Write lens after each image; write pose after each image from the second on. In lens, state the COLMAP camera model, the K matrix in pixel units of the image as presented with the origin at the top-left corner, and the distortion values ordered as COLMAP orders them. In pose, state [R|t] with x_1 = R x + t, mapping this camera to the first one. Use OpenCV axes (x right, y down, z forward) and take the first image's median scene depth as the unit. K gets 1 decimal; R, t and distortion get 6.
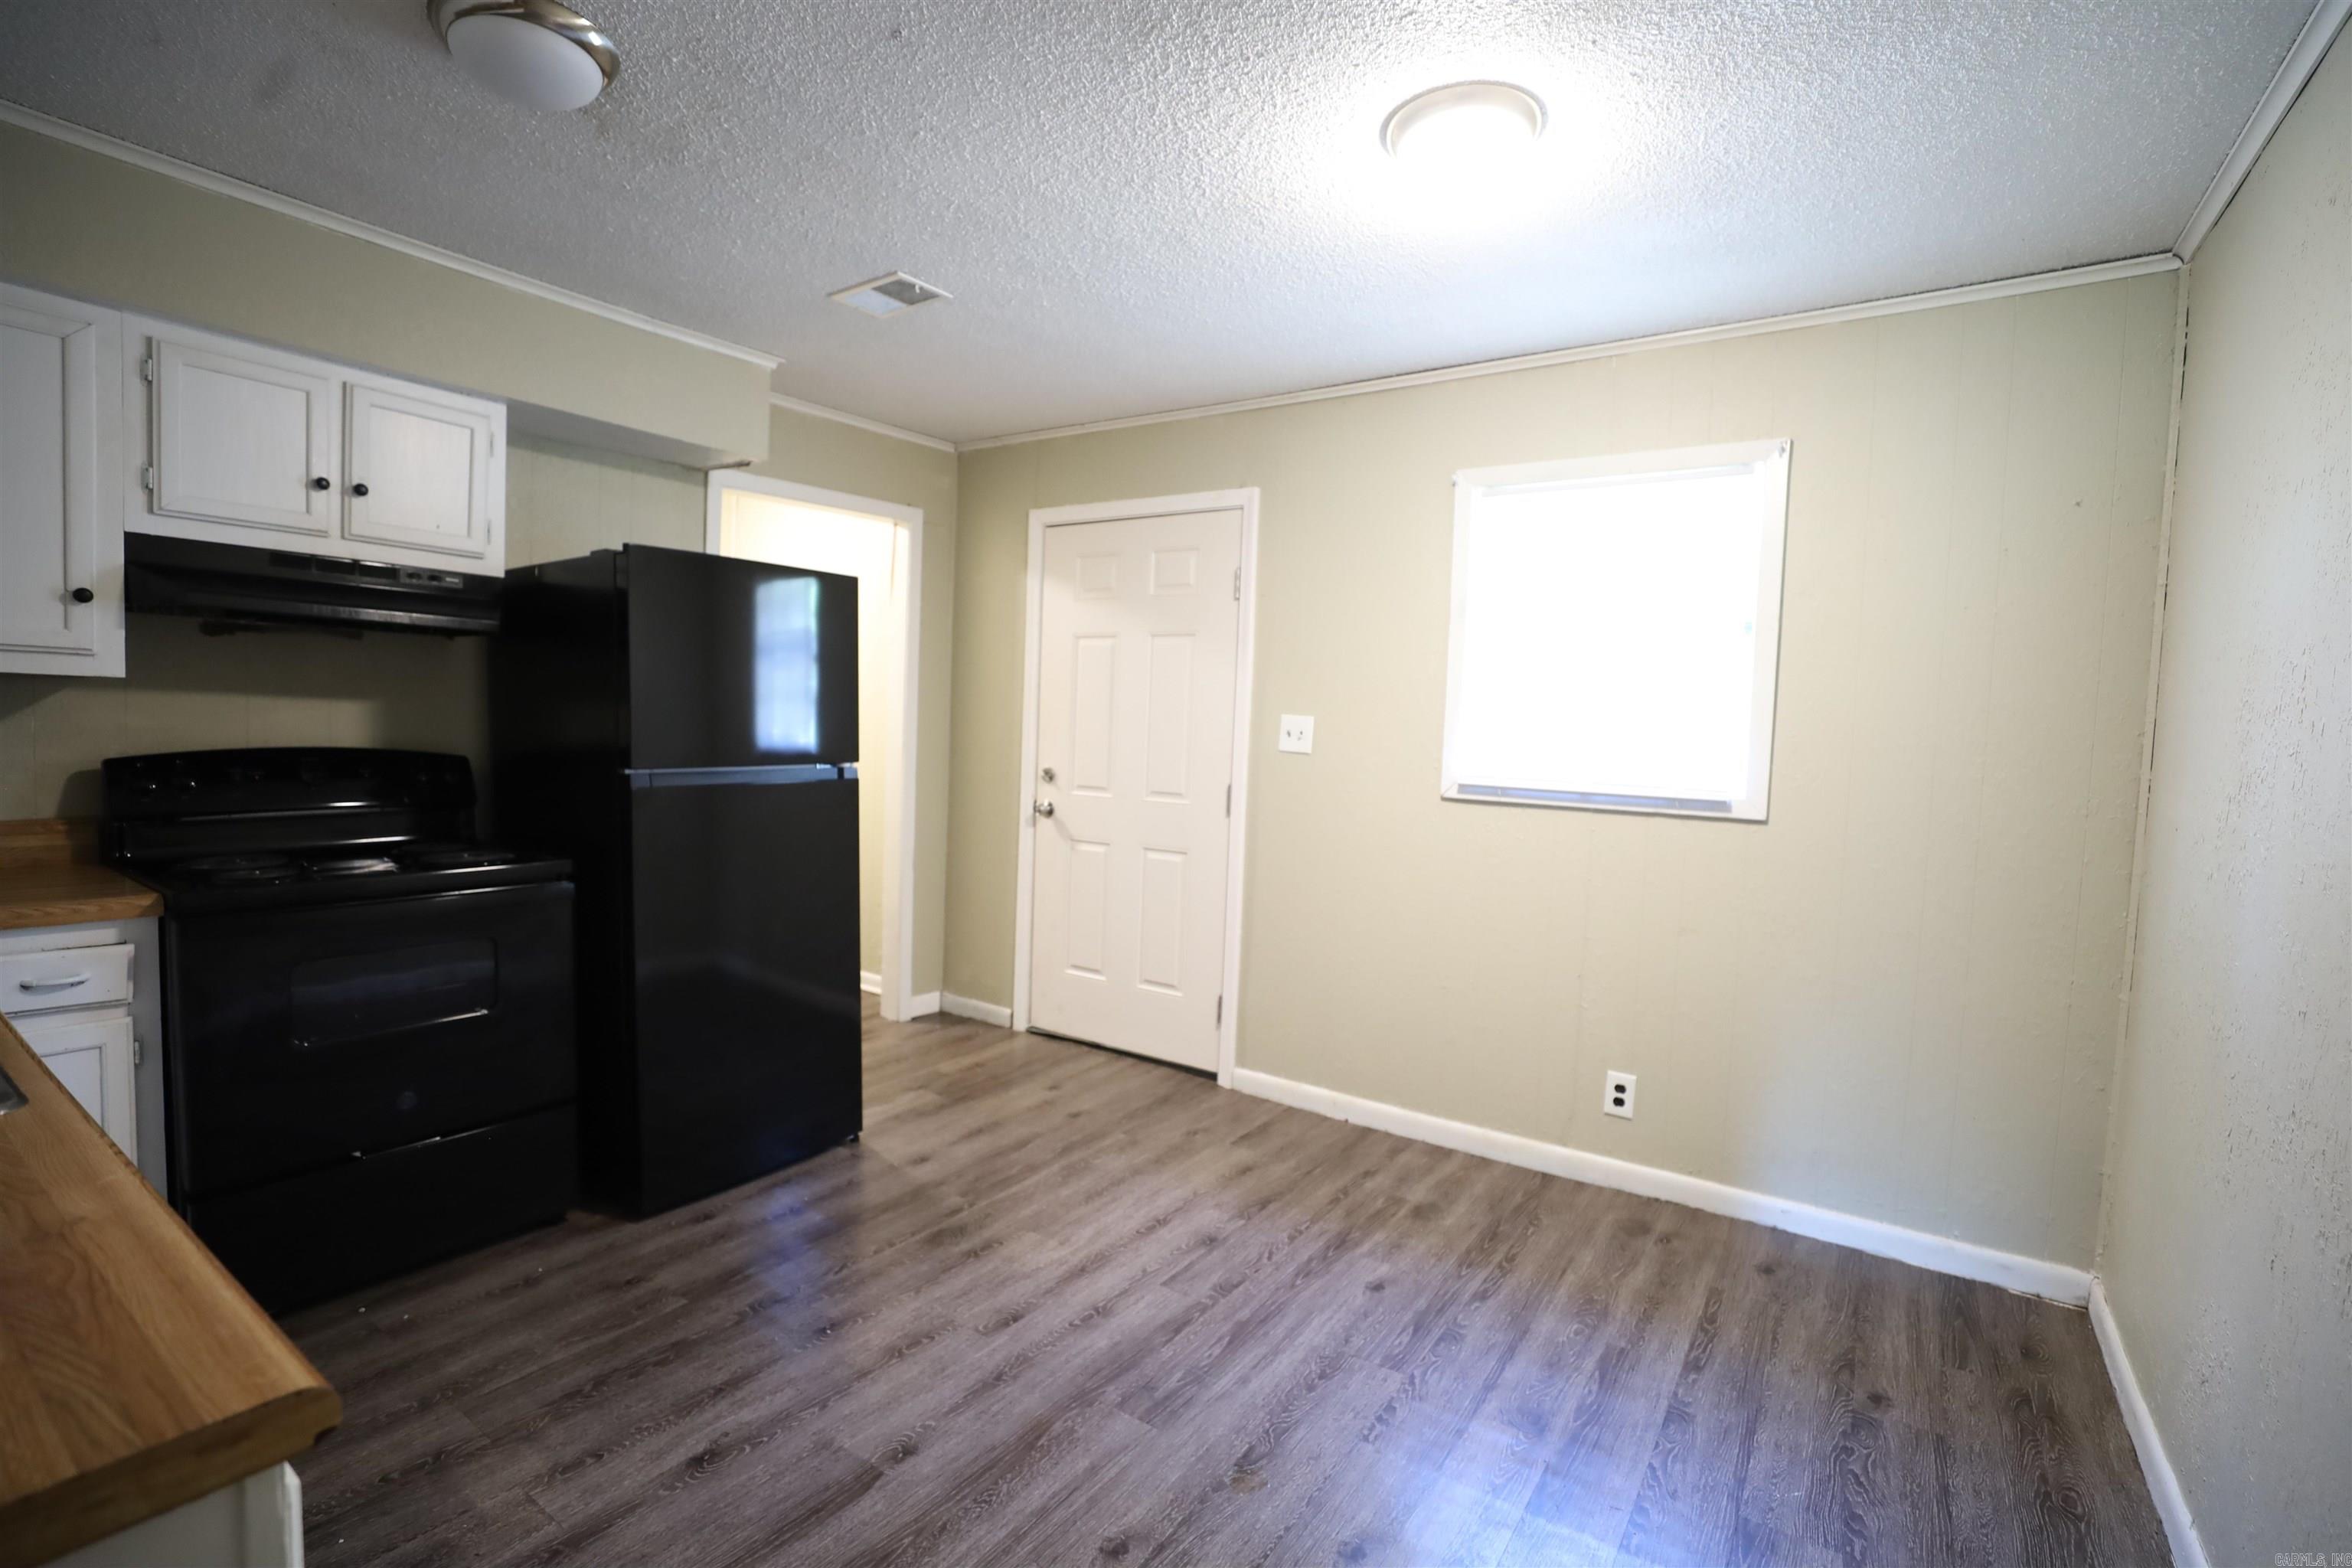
lens RADIAL K [[1070.7, 0, 1162.1], [0, 1070.7, 789.5], [0, 0, 1]] dist [-0.045330, 0.011898]
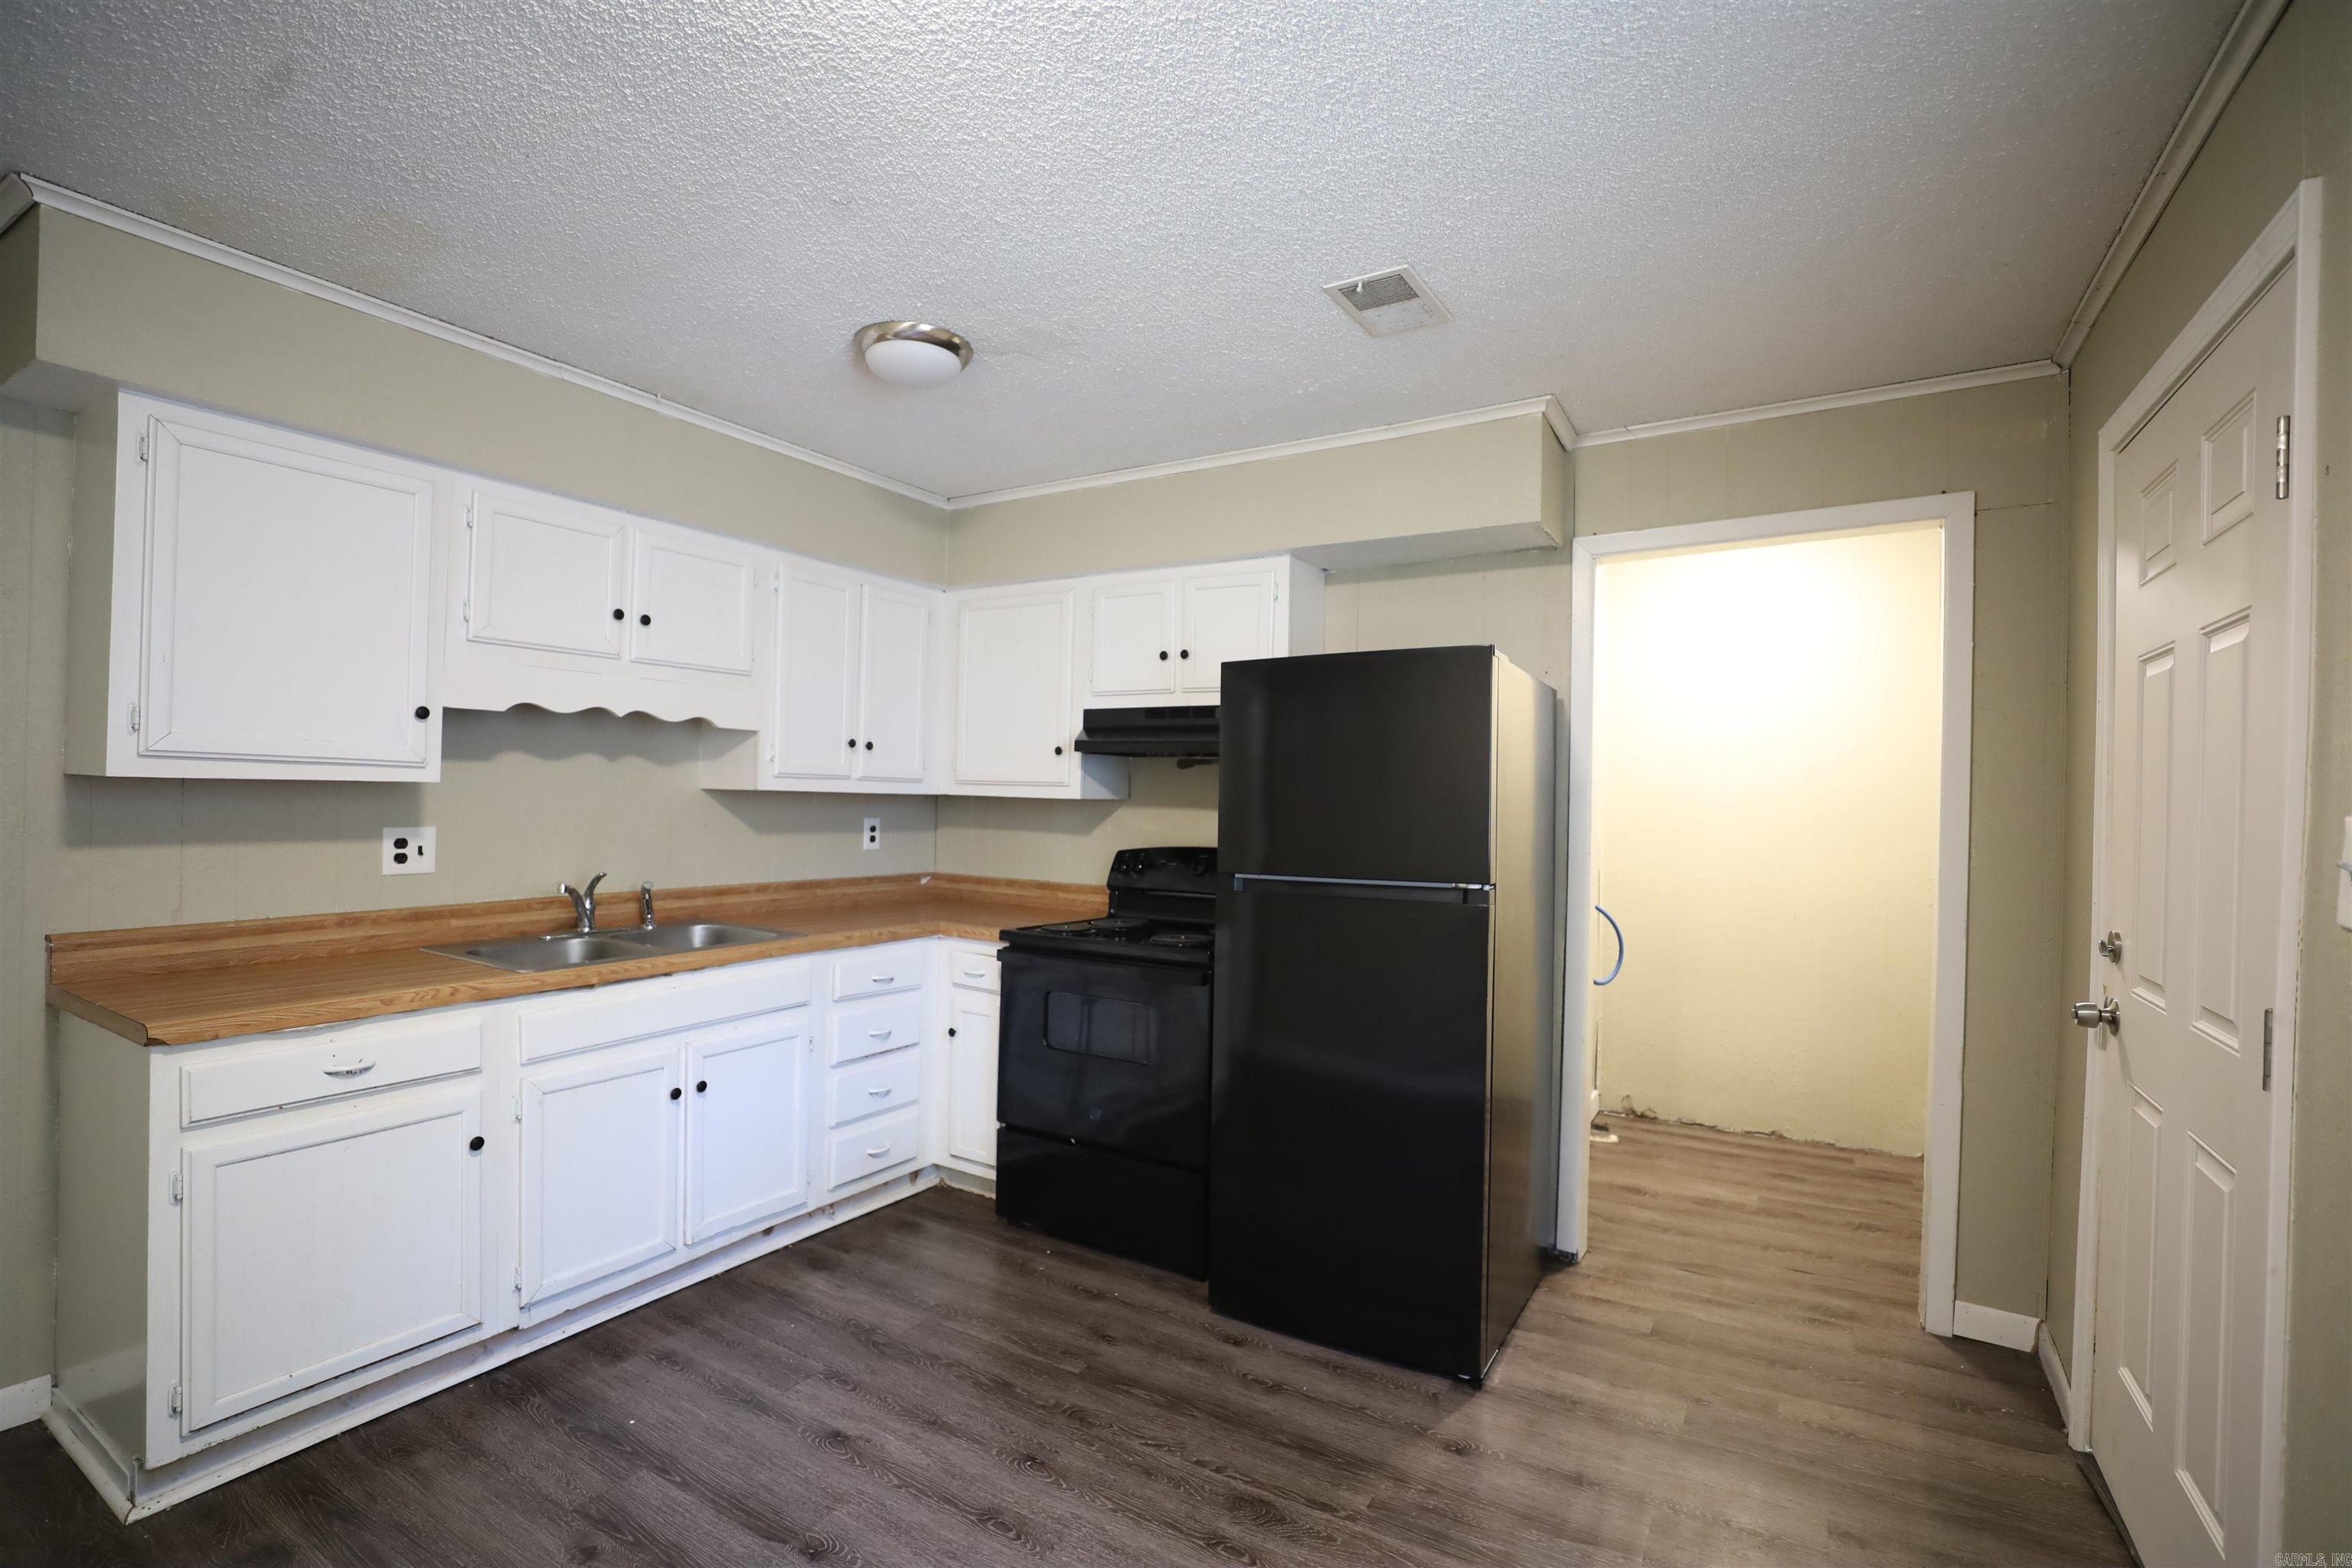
lens RADIAL K [[1070.7, 0, 1162.1], [0, 1070.7, 789.5], [0, 0, 1]] dist [-0.045330, 0.011898]
pose [[0.061797, -0.037264, -0.997393, 0.571232], [-0.077997, 0.996067, -0.042047, -0.053039], [0.995036, 0.080392, 0.058647, 0.876069]]
